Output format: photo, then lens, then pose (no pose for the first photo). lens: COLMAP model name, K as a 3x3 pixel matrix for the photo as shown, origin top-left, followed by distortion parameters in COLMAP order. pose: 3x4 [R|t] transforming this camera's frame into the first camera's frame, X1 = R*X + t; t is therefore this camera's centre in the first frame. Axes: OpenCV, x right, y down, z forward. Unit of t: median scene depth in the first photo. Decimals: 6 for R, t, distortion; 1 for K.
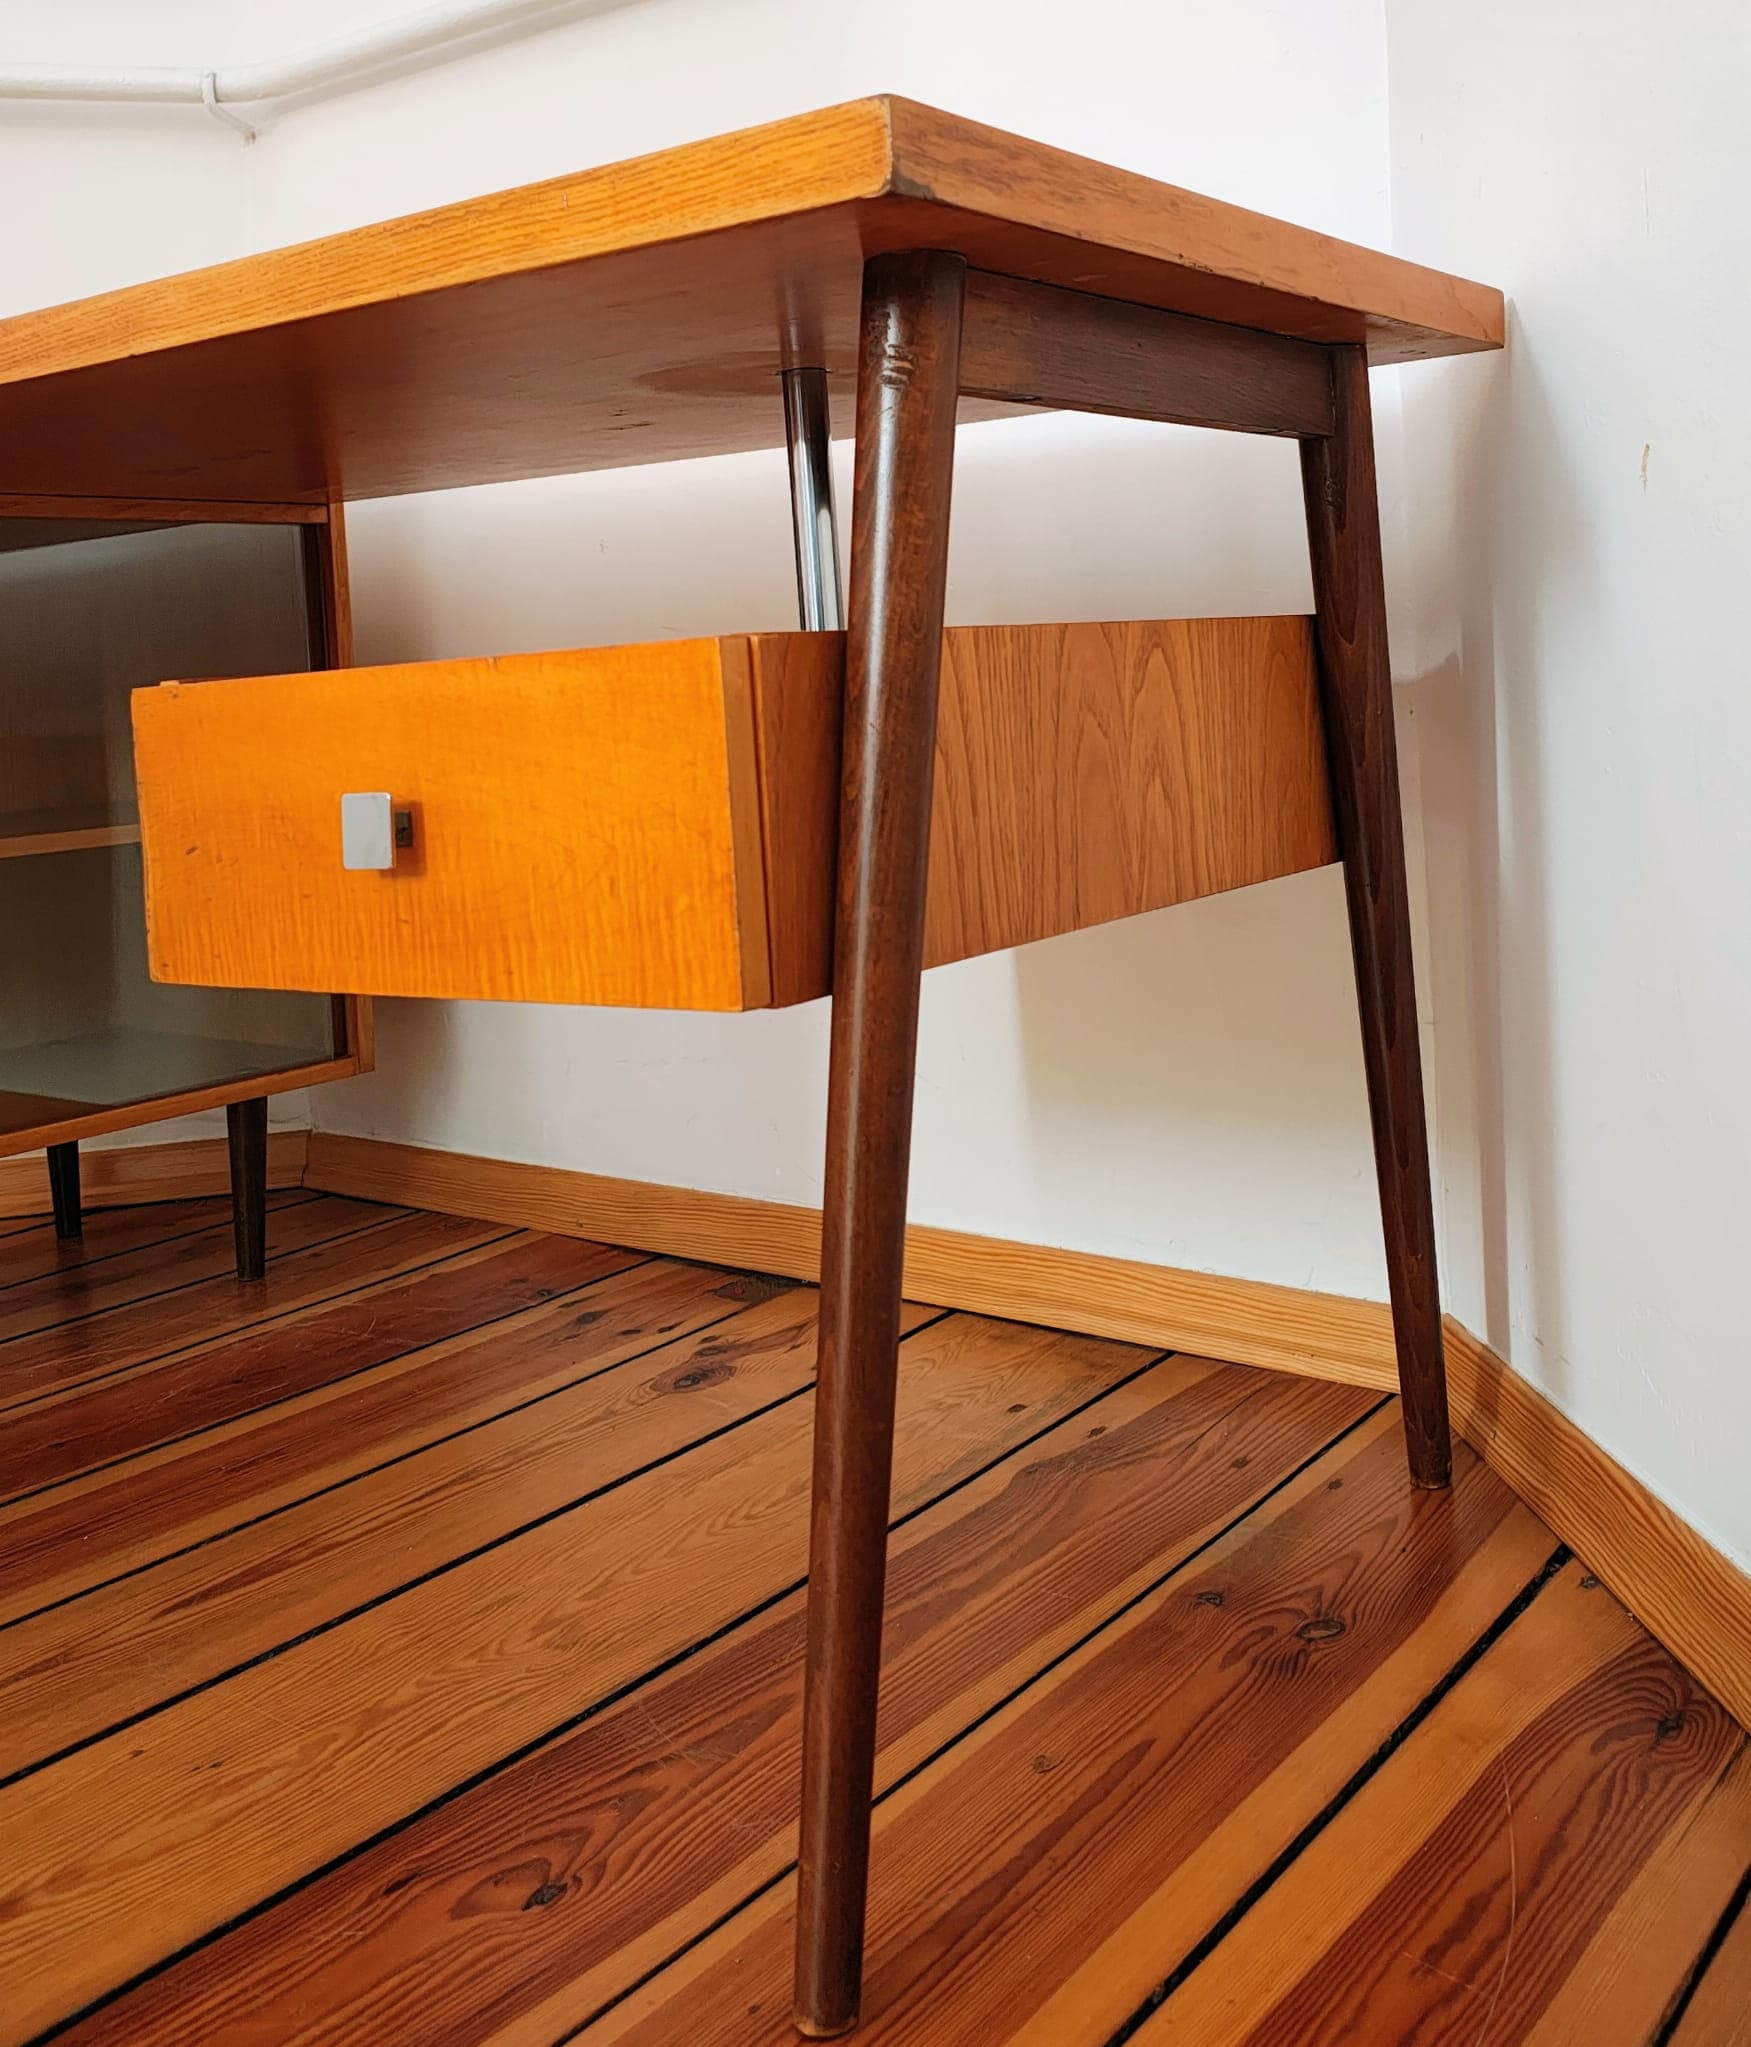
lens RADIAL K [[2038.0, 0, 998.2], [0, 2038.0, 678.4], [0, 0, 1]] dist [-0.023237, 0.000000]
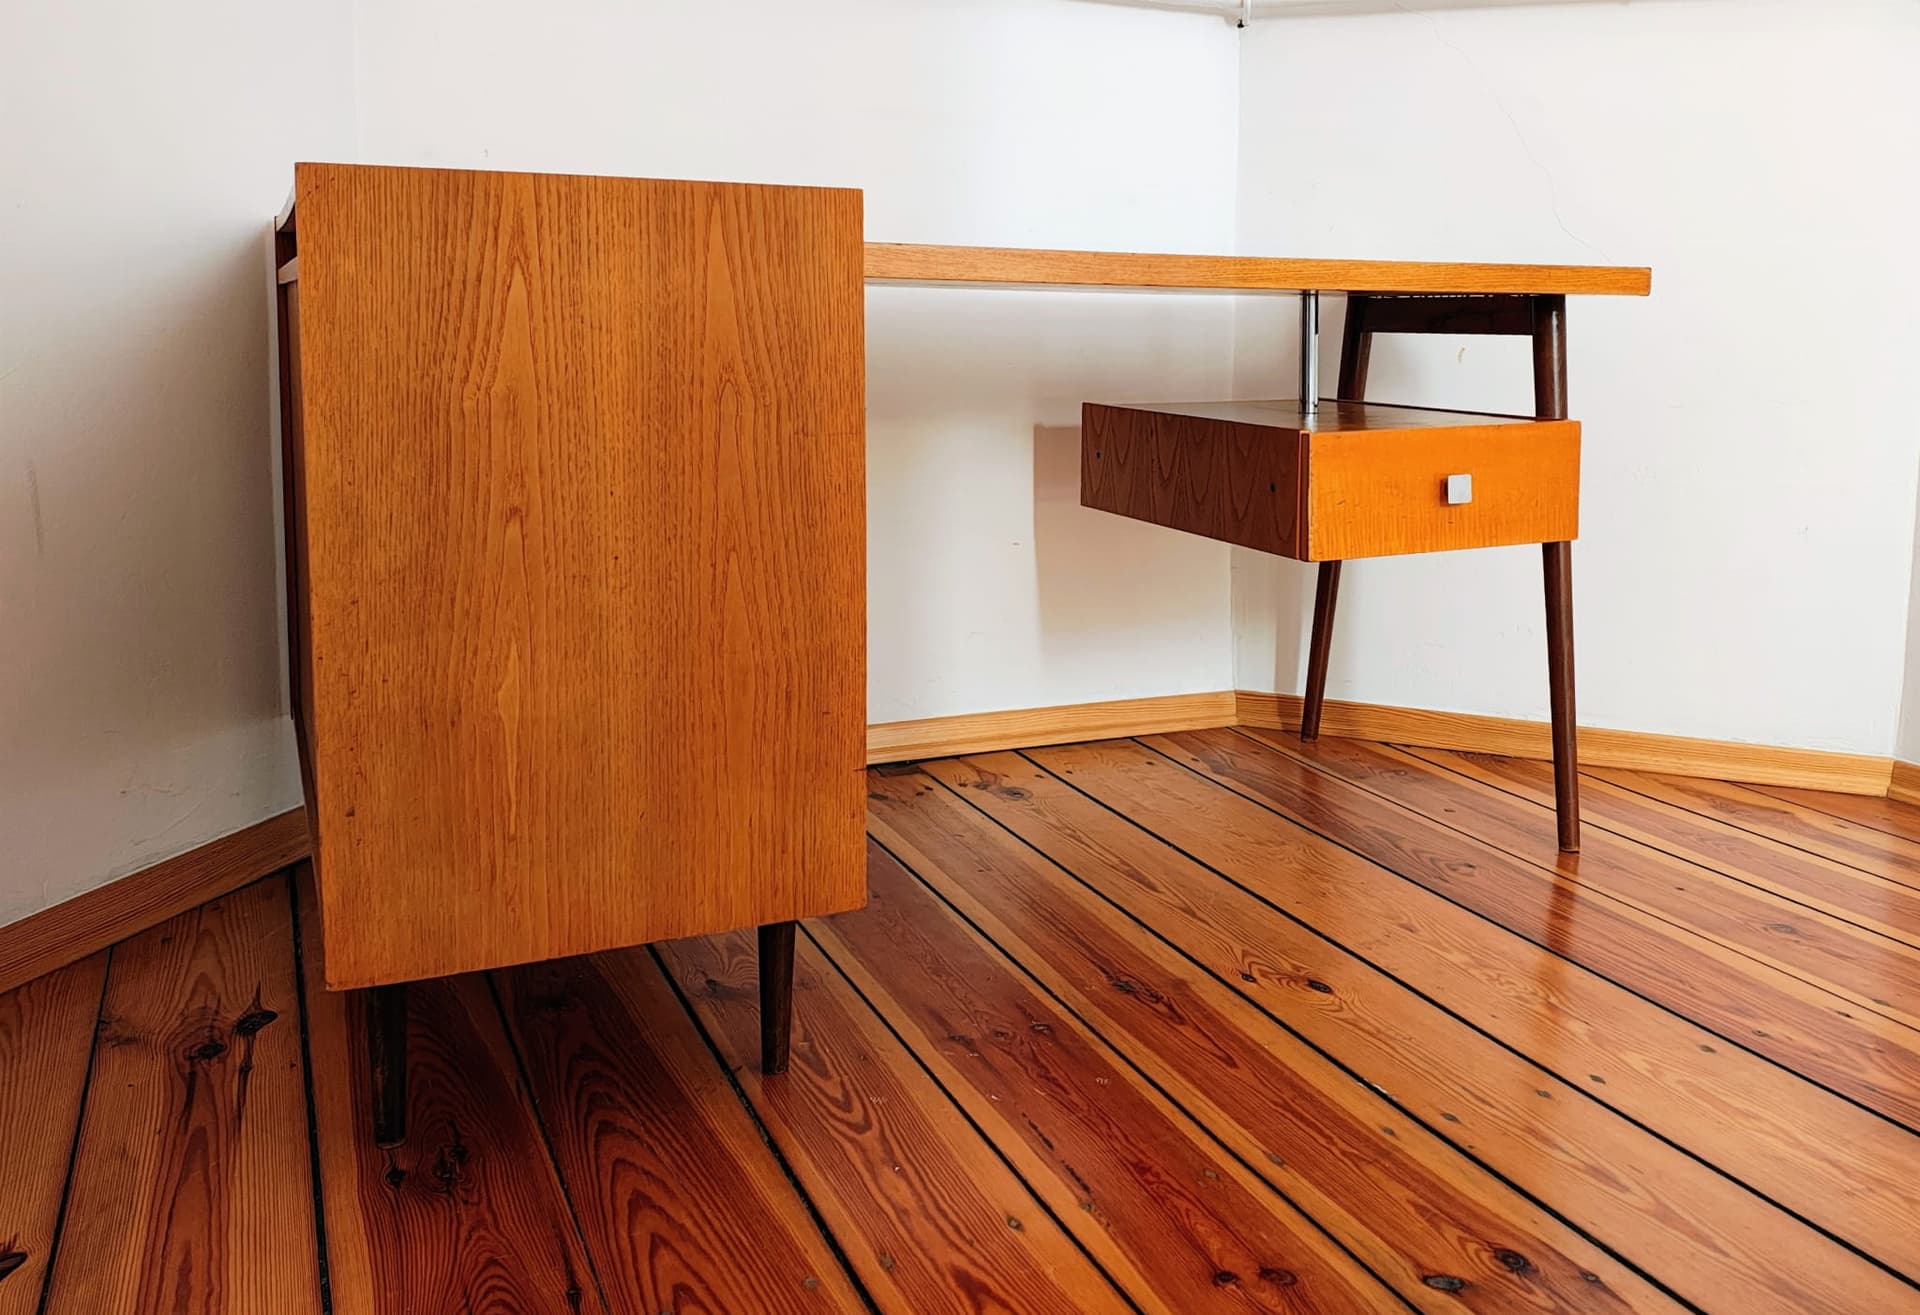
lens RADIAL K [[1700.6, 0, 1108.2], [0, 1700.6, 476.2], [0, 0, 1]] dist [0.020857, -0.053059]
pose [[0.464706, -0.026006, 0.885083, -1.970335], [-0.031238, 0.998465, 0.045738, -0.023490], [-0.884914, -0.048903, 0.463180, 0.291219]]
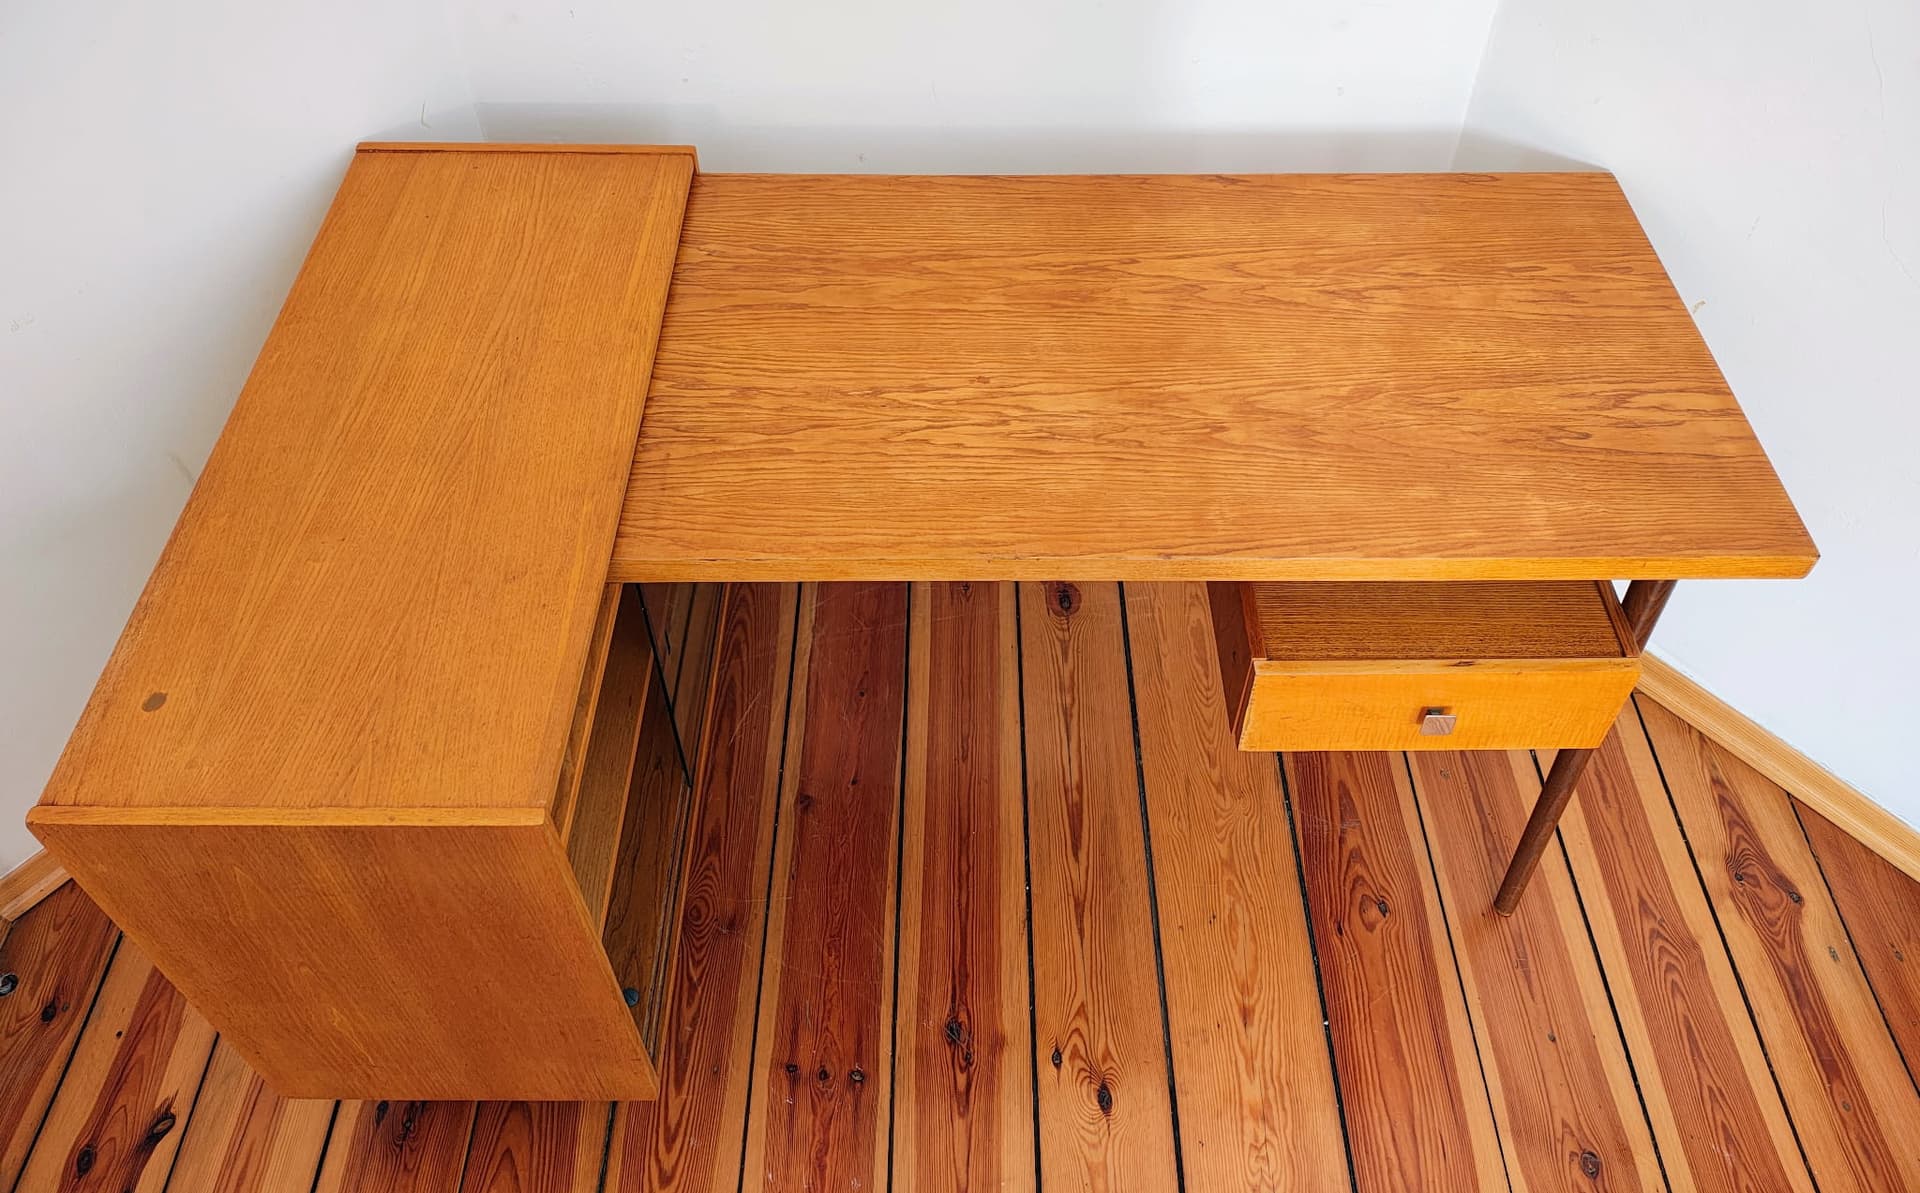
lens RADIAL K [[1417.0, 0, 959.2], [0, 1417.0, 459.3], [0, 0, 1]] dist [0.025463, -0.066659]
pose [[0.813863, -0.382604, 0.437311, -1.089985], [-0.043290, 0.710596, 0.702267, -1.028047], [-0.579442, -0.590480, 0.561765, 0.445217]]
